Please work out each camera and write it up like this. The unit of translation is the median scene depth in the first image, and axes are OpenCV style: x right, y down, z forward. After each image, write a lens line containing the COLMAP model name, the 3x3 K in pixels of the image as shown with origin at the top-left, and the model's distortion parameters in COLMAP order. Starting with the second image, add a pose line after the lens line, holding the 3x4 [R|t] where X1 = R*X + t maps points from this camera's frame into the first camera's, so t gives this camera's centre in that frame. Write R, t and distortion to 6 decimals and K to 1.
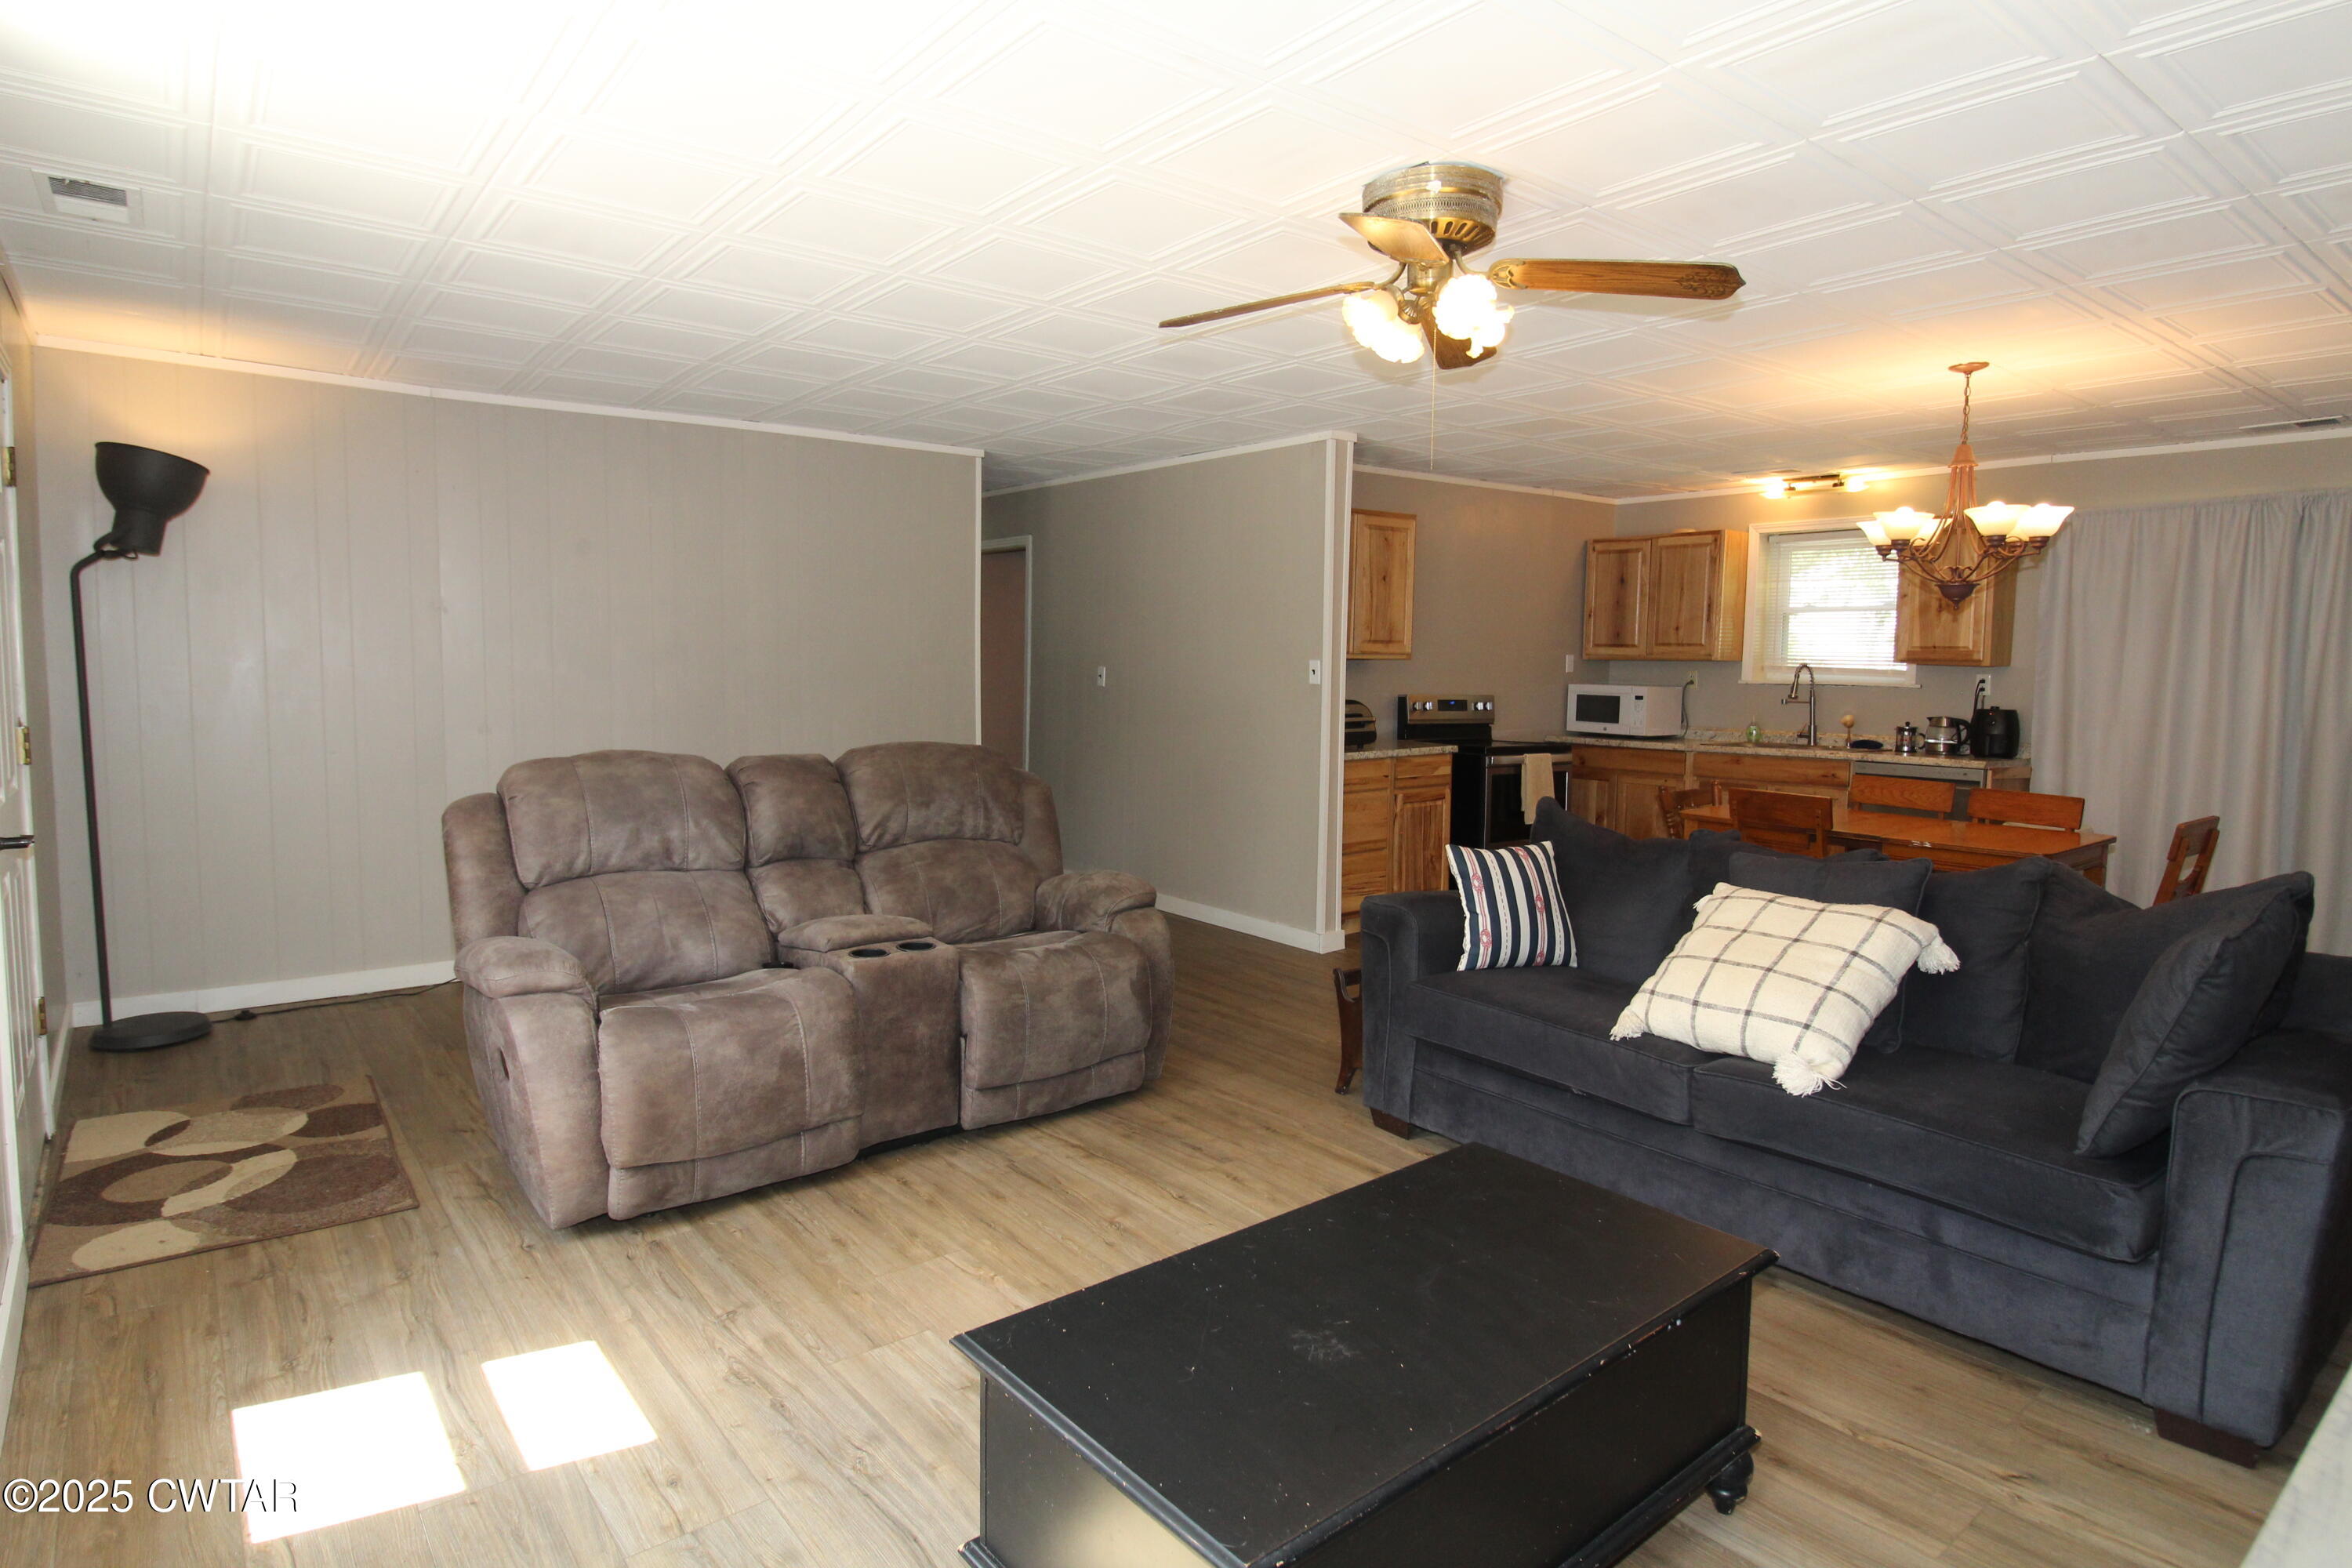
lens RADIAL K [[1269.8, 0, 1181.9], [0, 1269.8, 753.1], [0, 0, 1]] dist [0.007016, -0.013913]
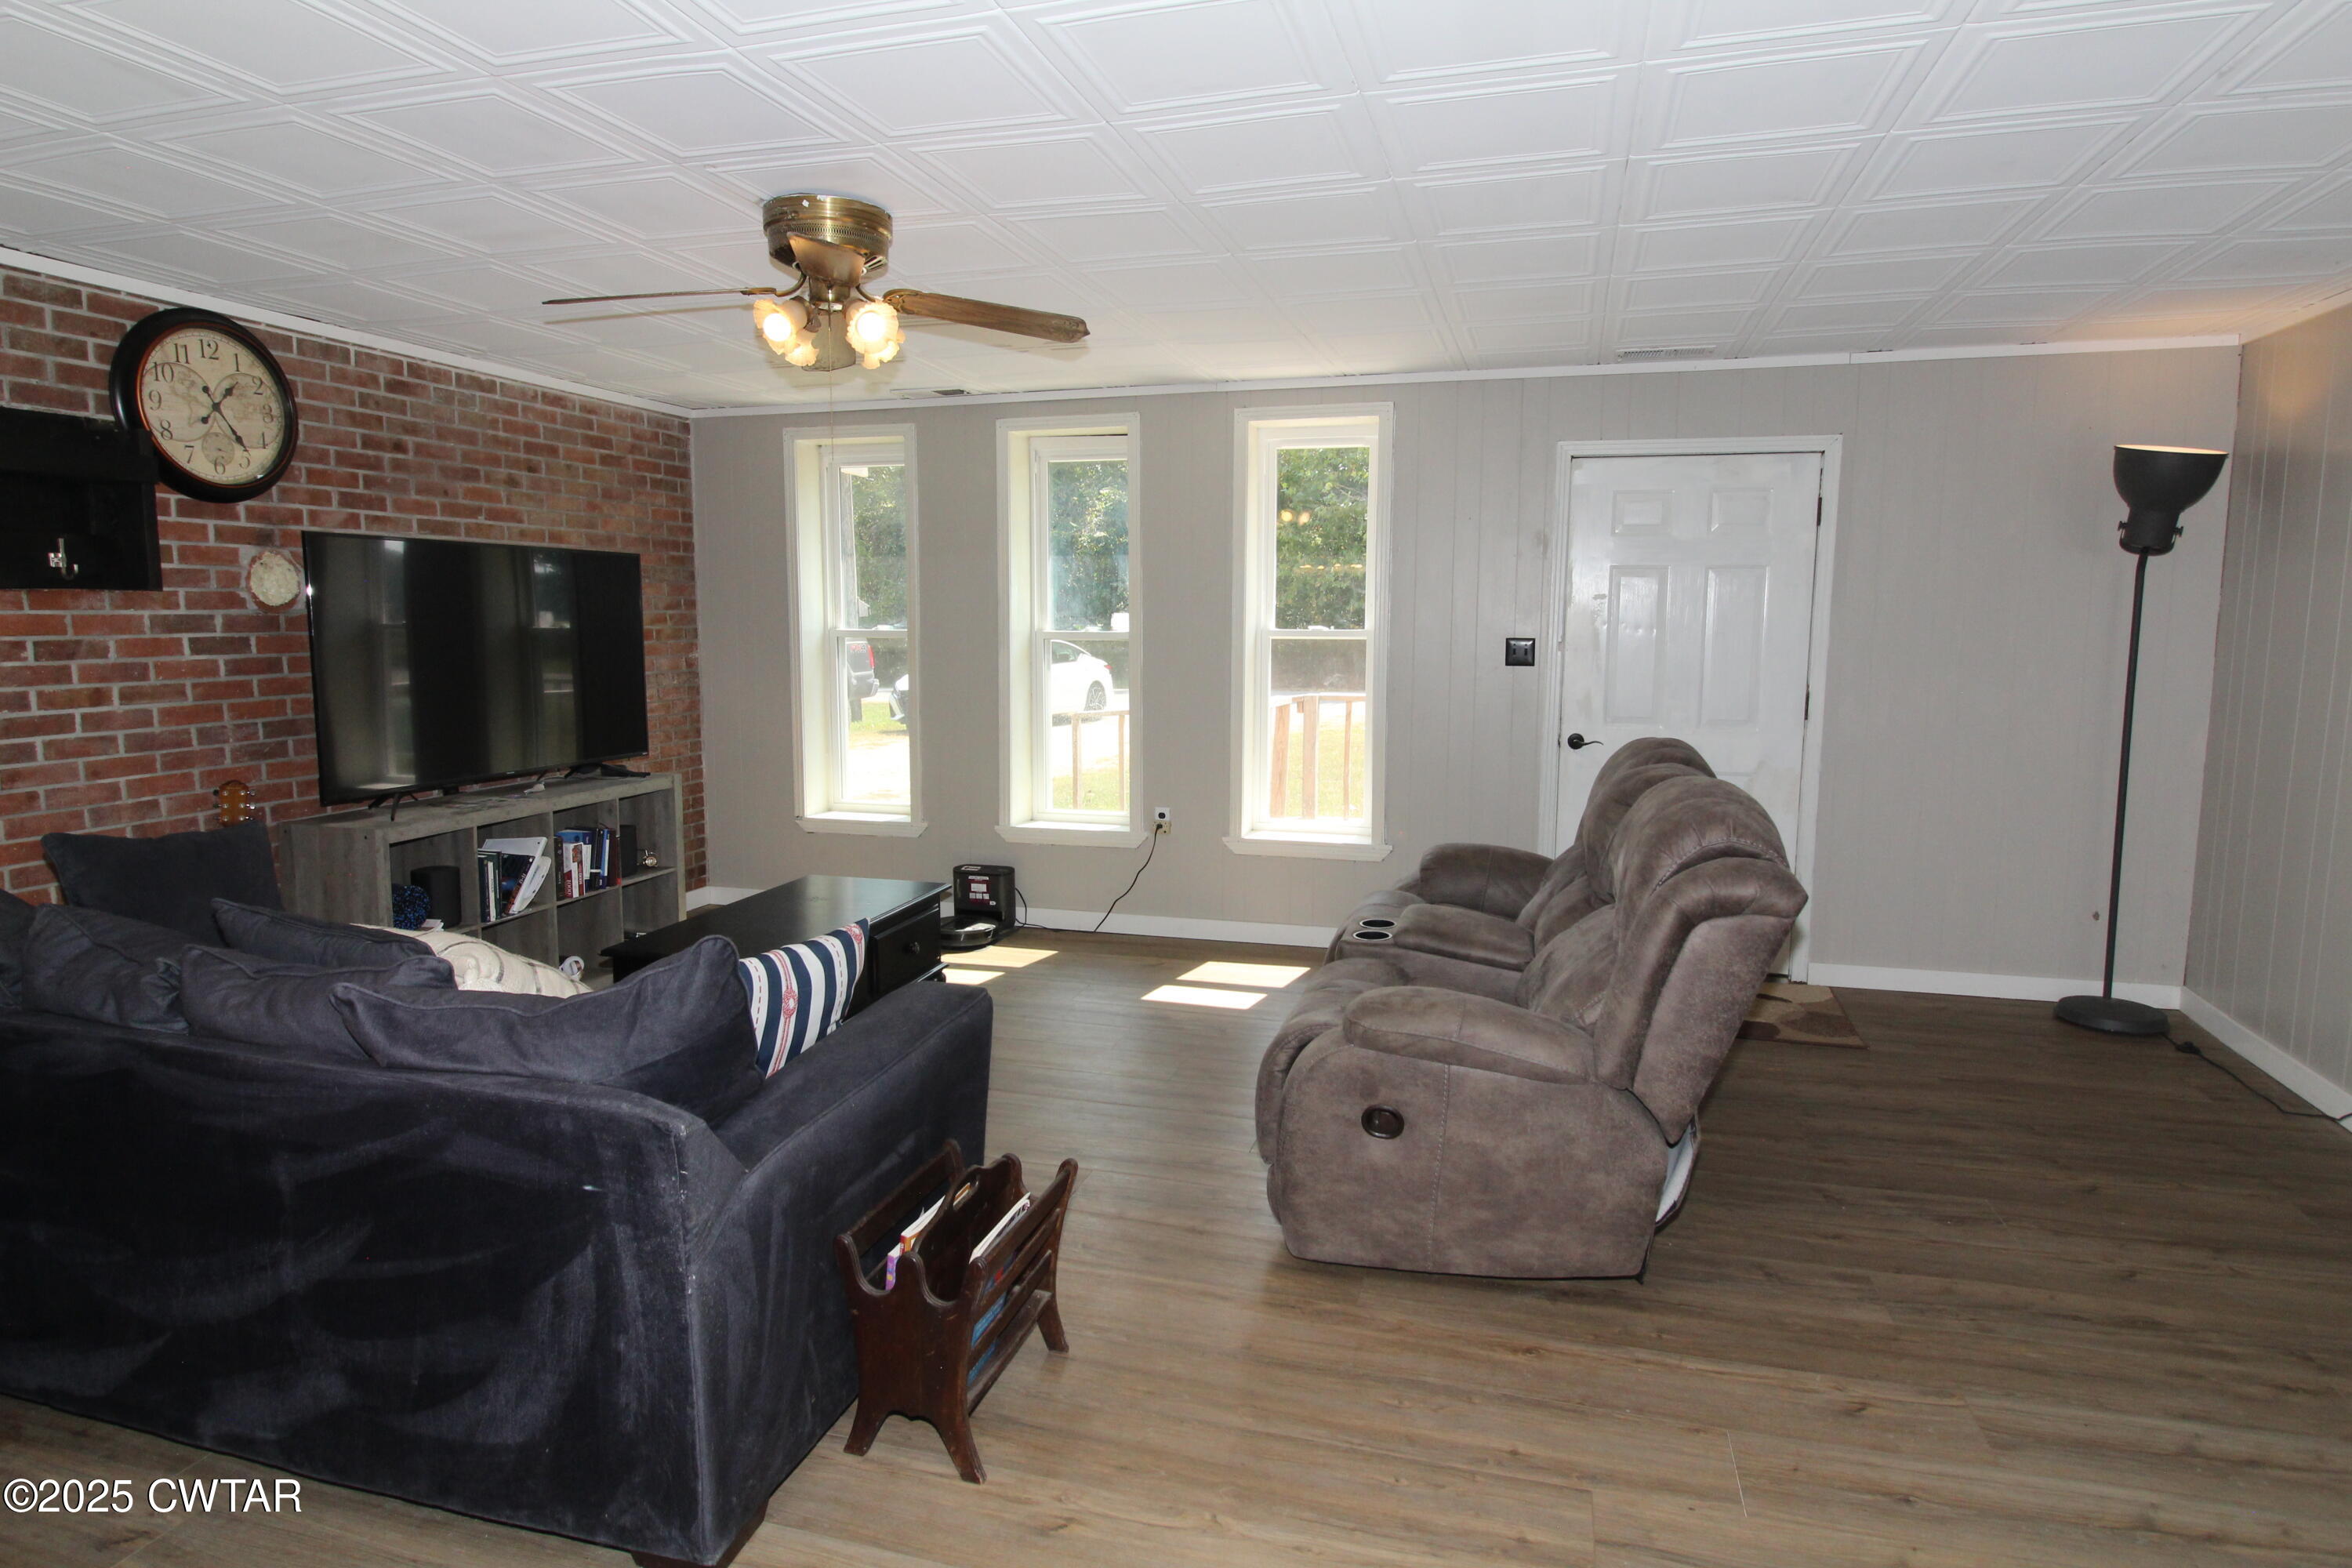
lens RADIAL K [[1269.8, 0, 1176.6], [0, 1269.8, 759.5], [0, 0, 1]] dist [0.007016, -0.013913]
pose [[-0.818042, 0.049455, -0.573028, 0.471373], [-0.057249, 0.984347, 0.166682, -0.137708], [0.572302, 0.169158, -0.802407, 1.665257]]
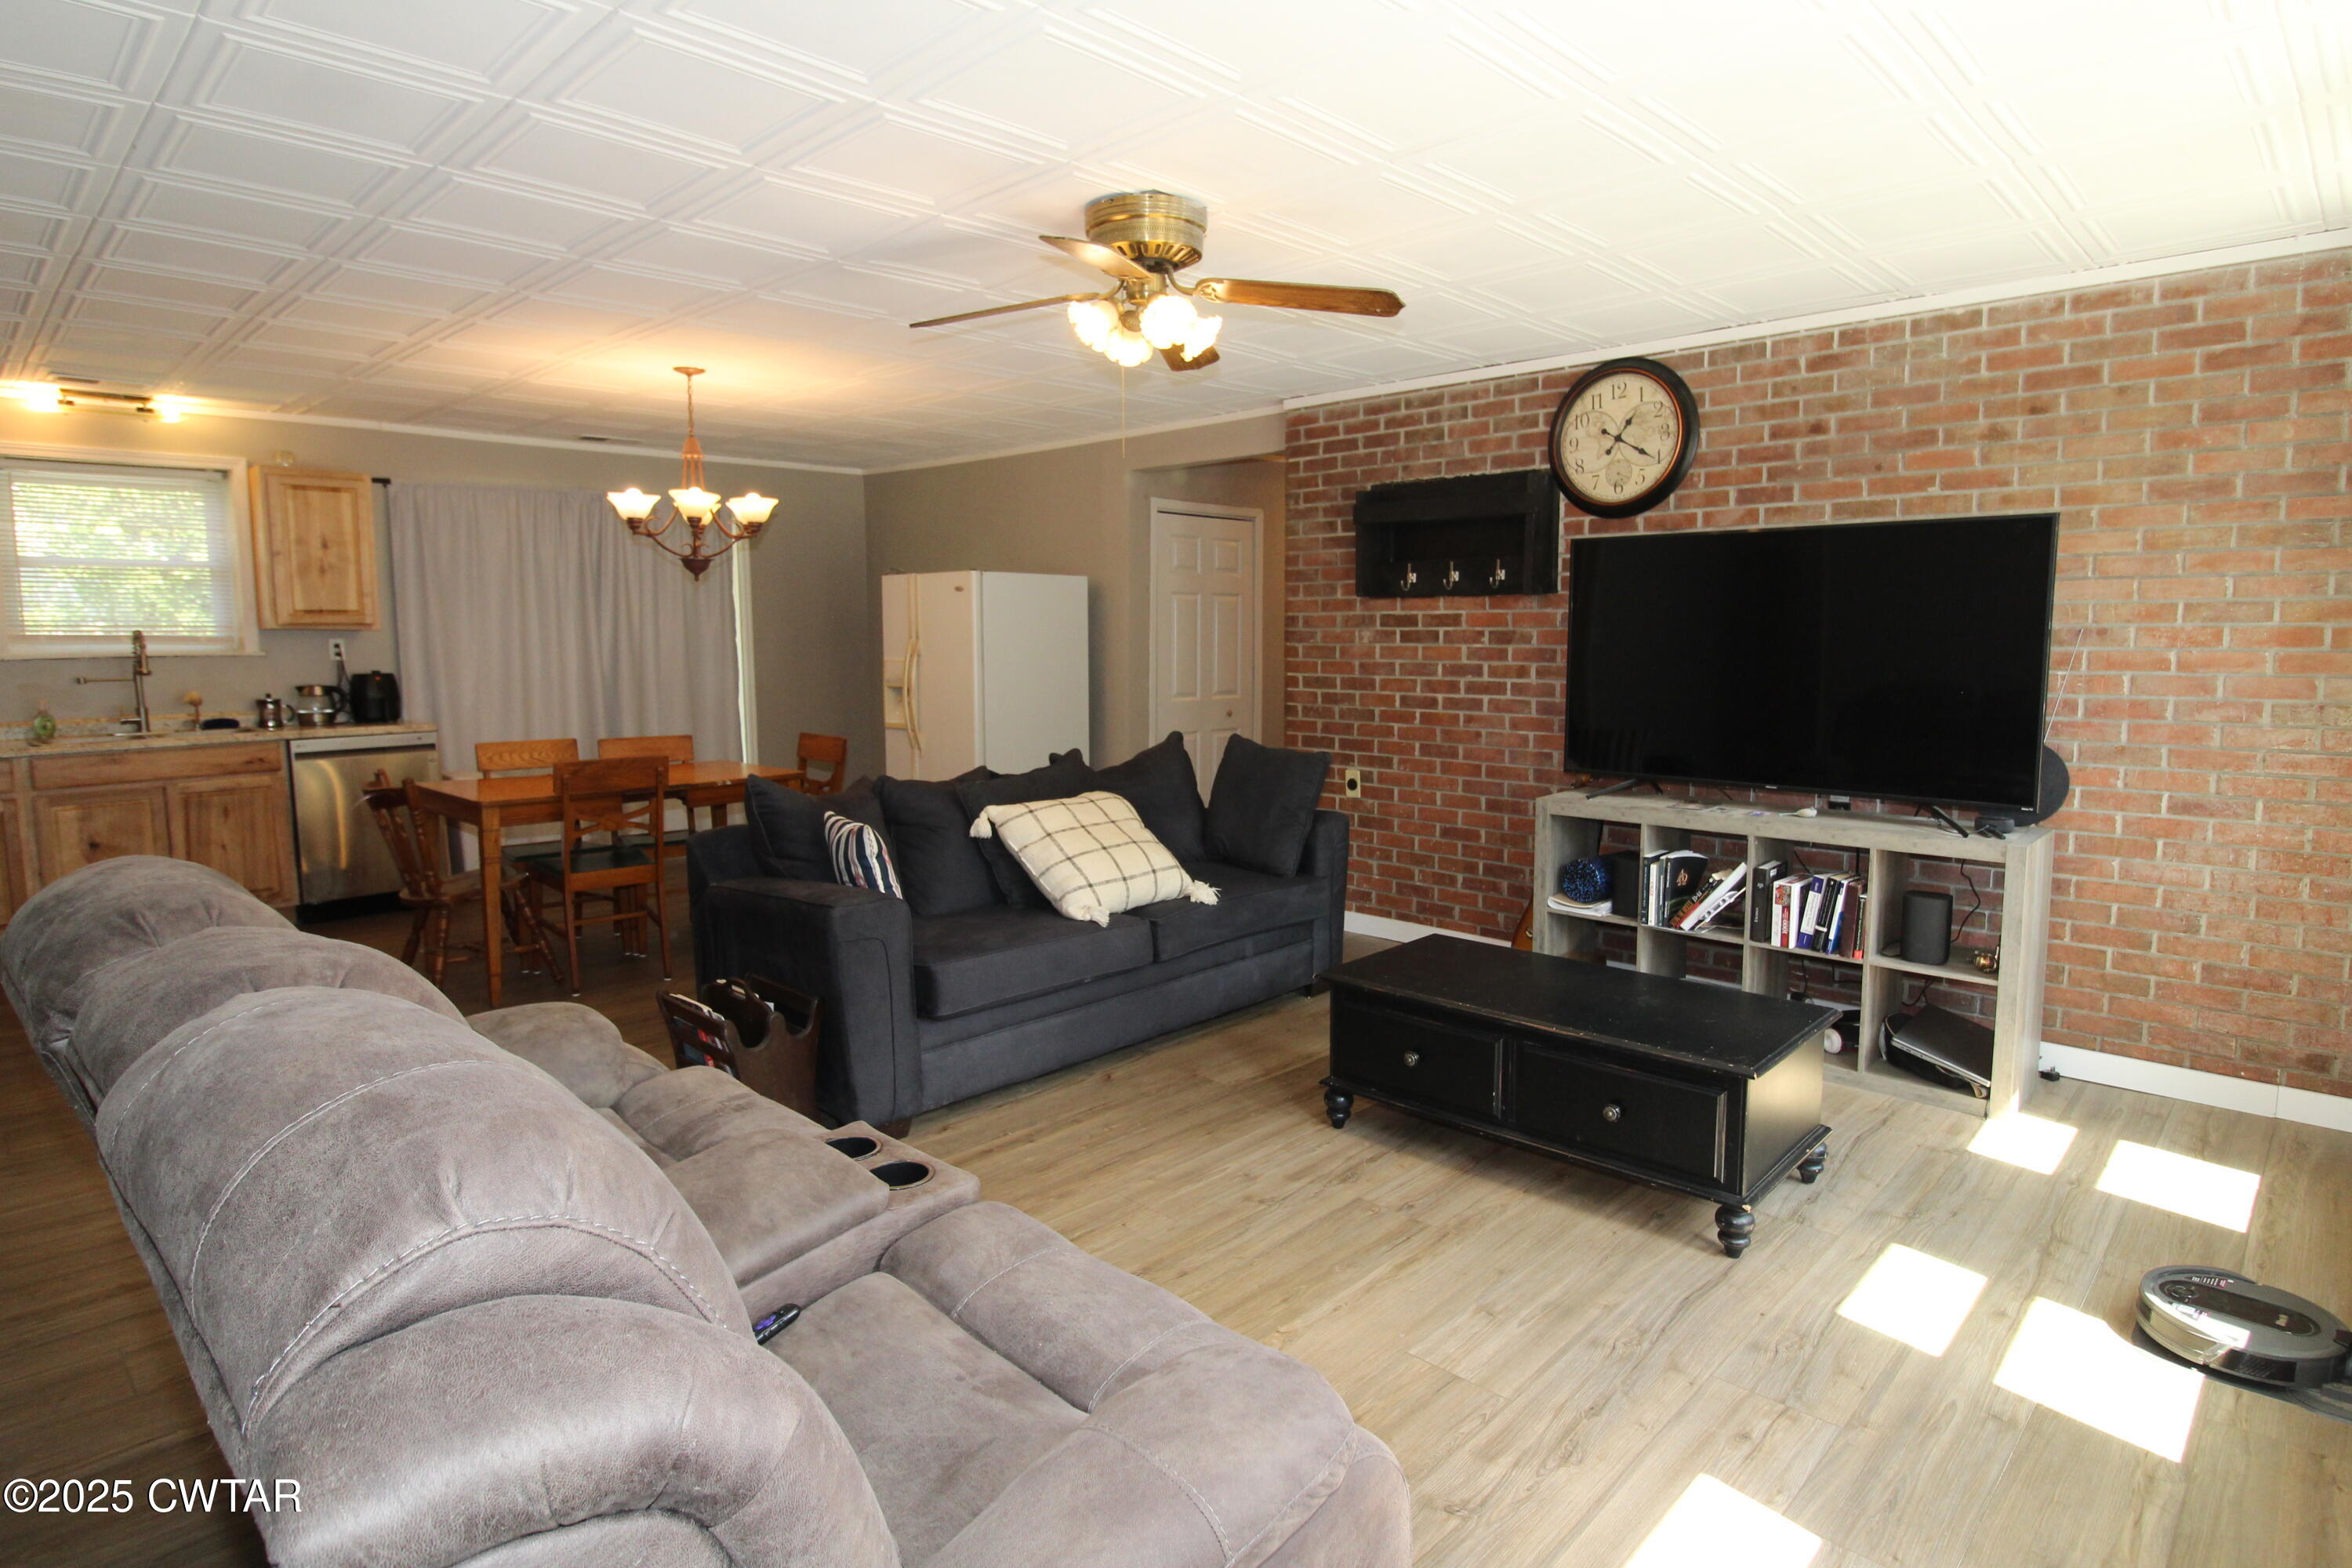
lens RADIAL K [[1269.8, 0, 1176.1], [0, 1269.8, 750.4], [0, 0, 1]] dist [0.007016, -0.013913]
pose [[-0.121894, -0.109905, 0.986439, -0.764596], [0.077940, 0.989722, 0.119902, -0.081068], [-0.989478, 0.091499, -0.112076, 0.894043]]
